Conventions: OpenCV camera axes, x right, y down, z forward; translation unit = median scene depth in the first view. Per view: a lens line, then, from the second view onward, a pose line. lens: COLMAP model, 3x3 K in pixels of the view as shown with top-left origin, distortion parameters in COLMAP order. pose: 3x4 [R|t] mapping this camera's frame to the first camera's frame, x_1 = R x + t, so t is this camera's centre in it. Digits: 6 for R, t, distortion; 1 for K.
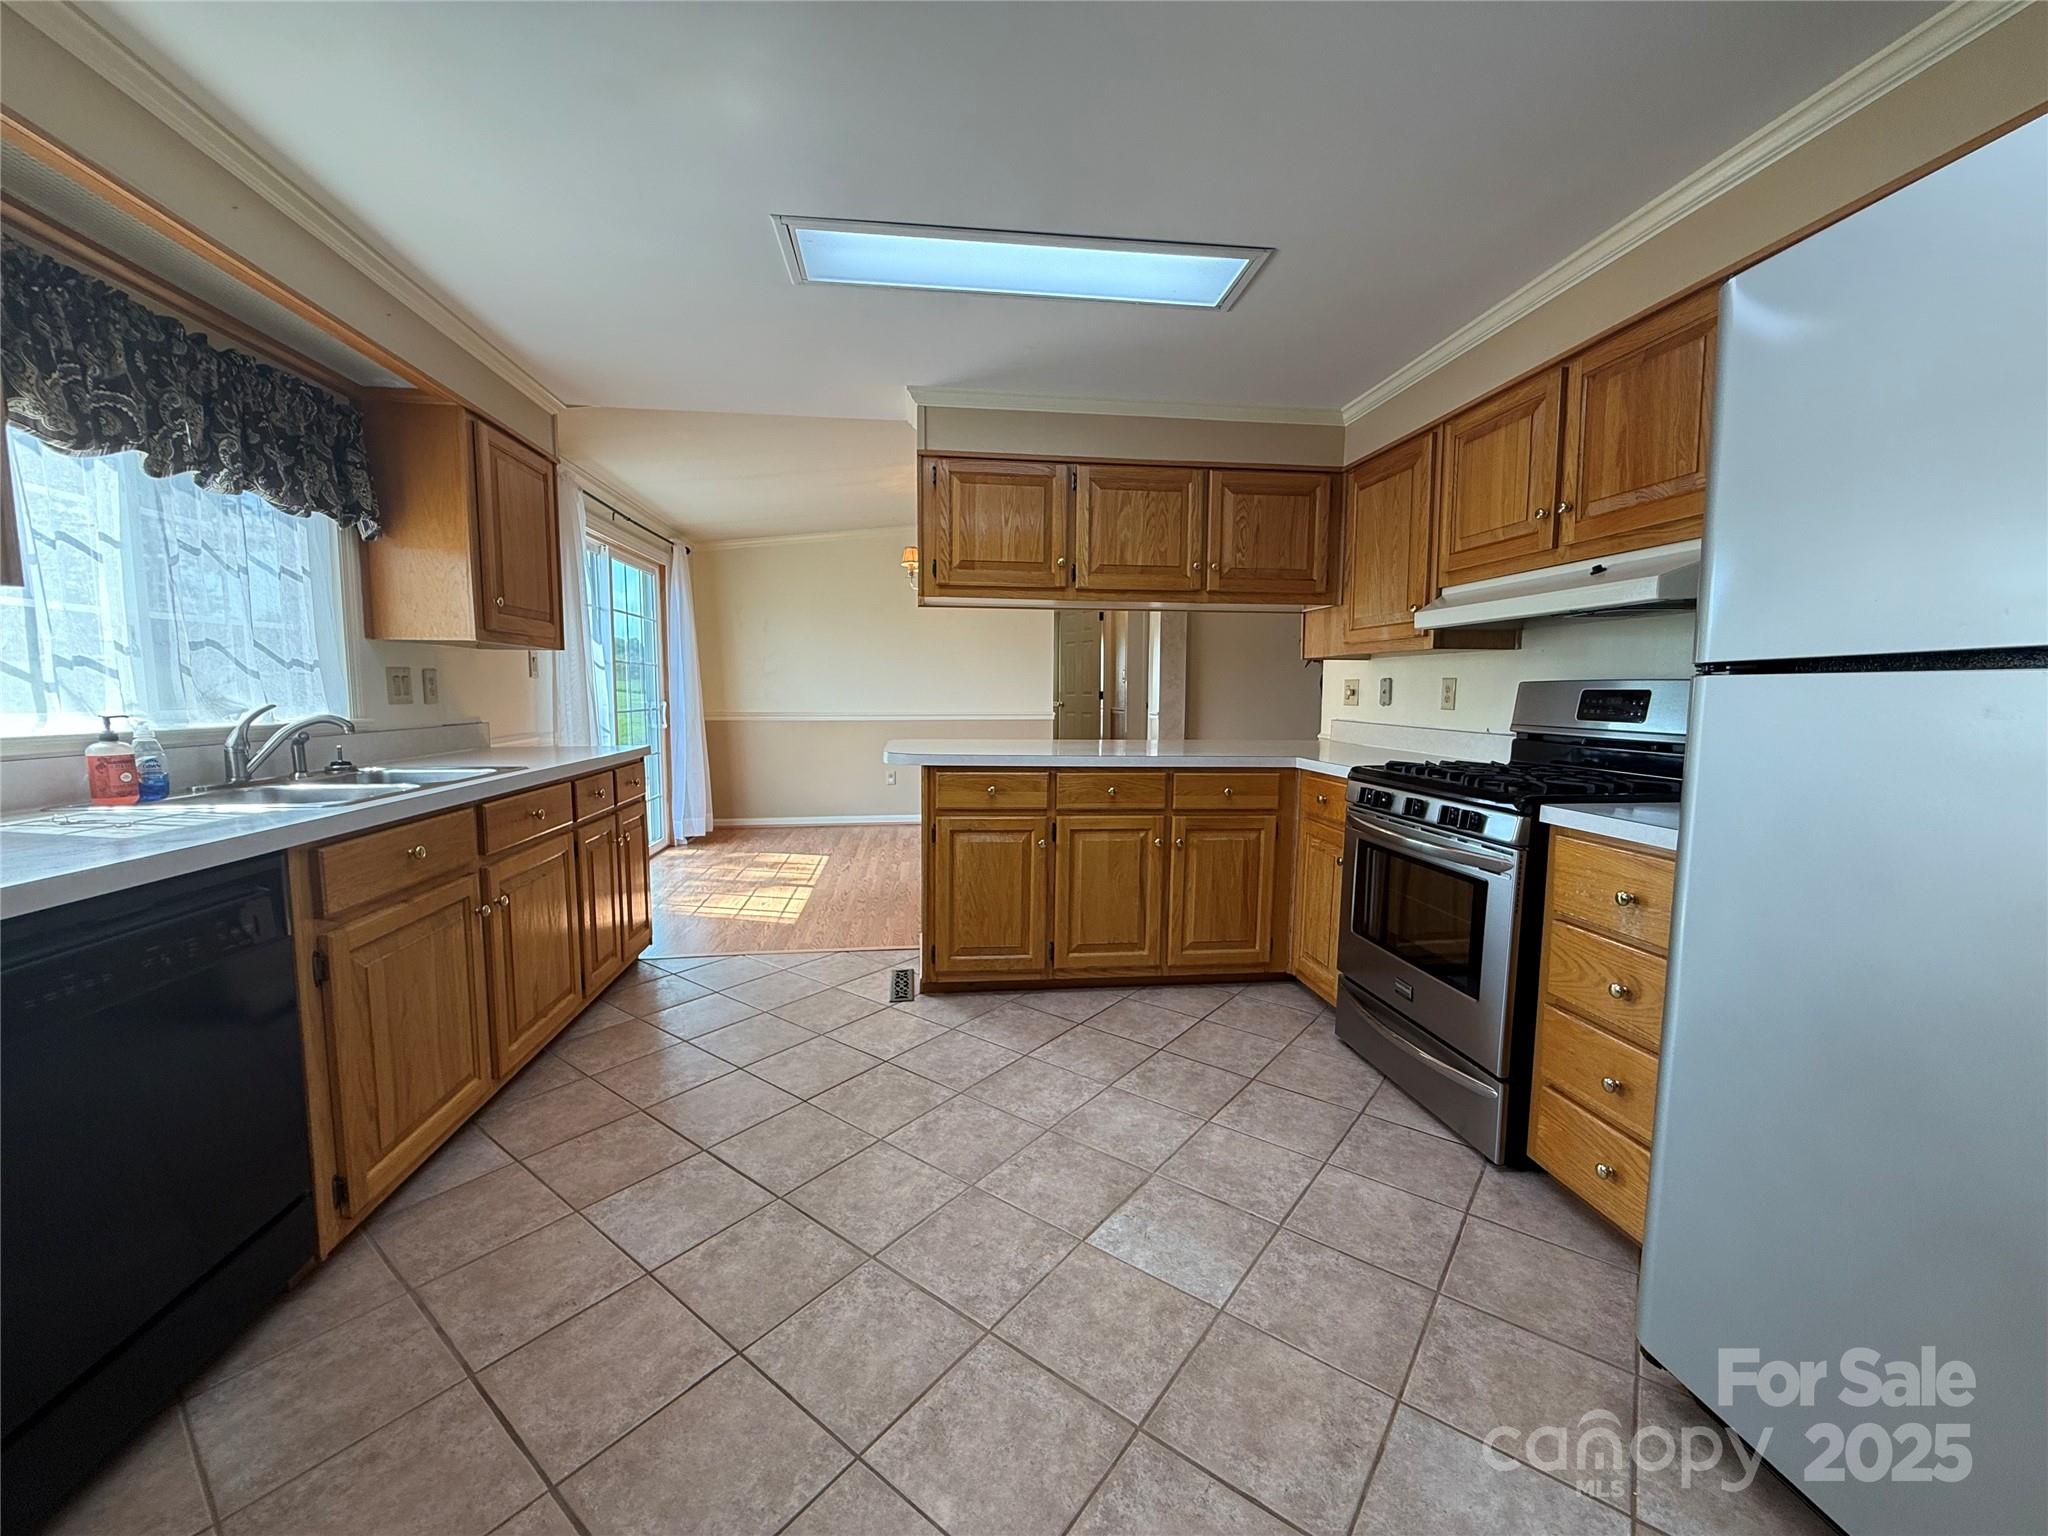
lens RADIAL K [[813.1, 0, 1021.8], [0, 813.1, 766.7], [0, 0, 1]] dist [-0.002999, -0.000148]
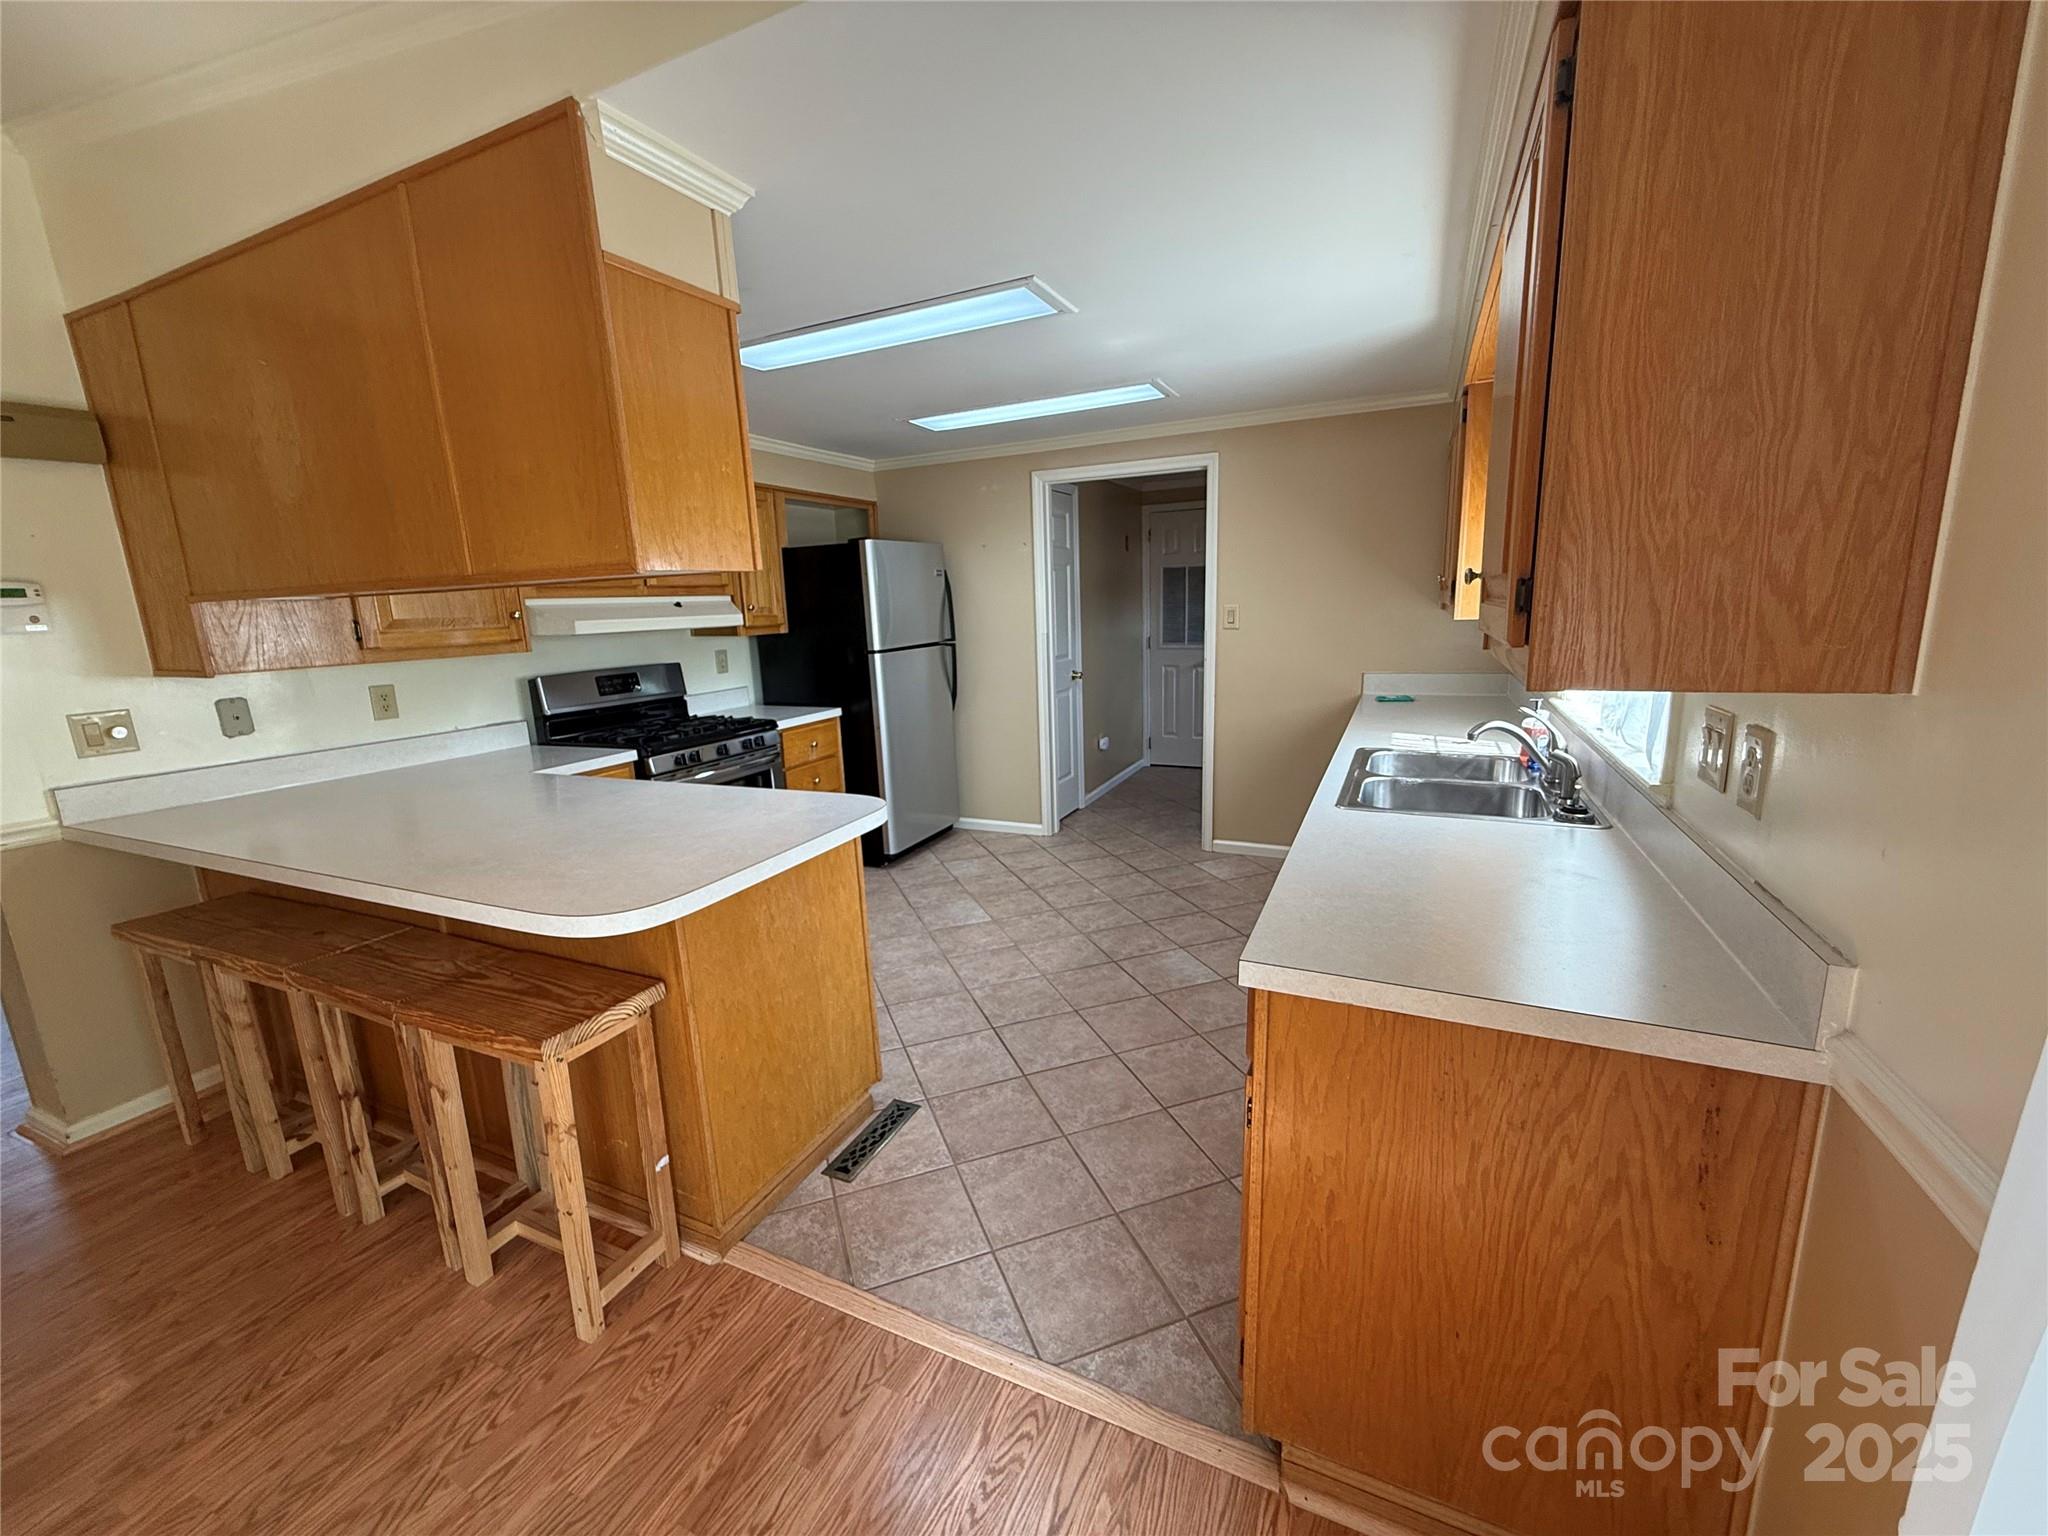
lens RADIAL K [[813.1, 0, 1025.8], [0, 813.1, 765.5], [0, 0, 1]] dist [-0.002999, -0.000148]
pose [[-0.847895, -0.079052, 0.524237, -0.929150], [0.084286, 0.956145, 0.280505, -0.345904], [-0.523421, 0.282025, -0.804047, 2.176958]]
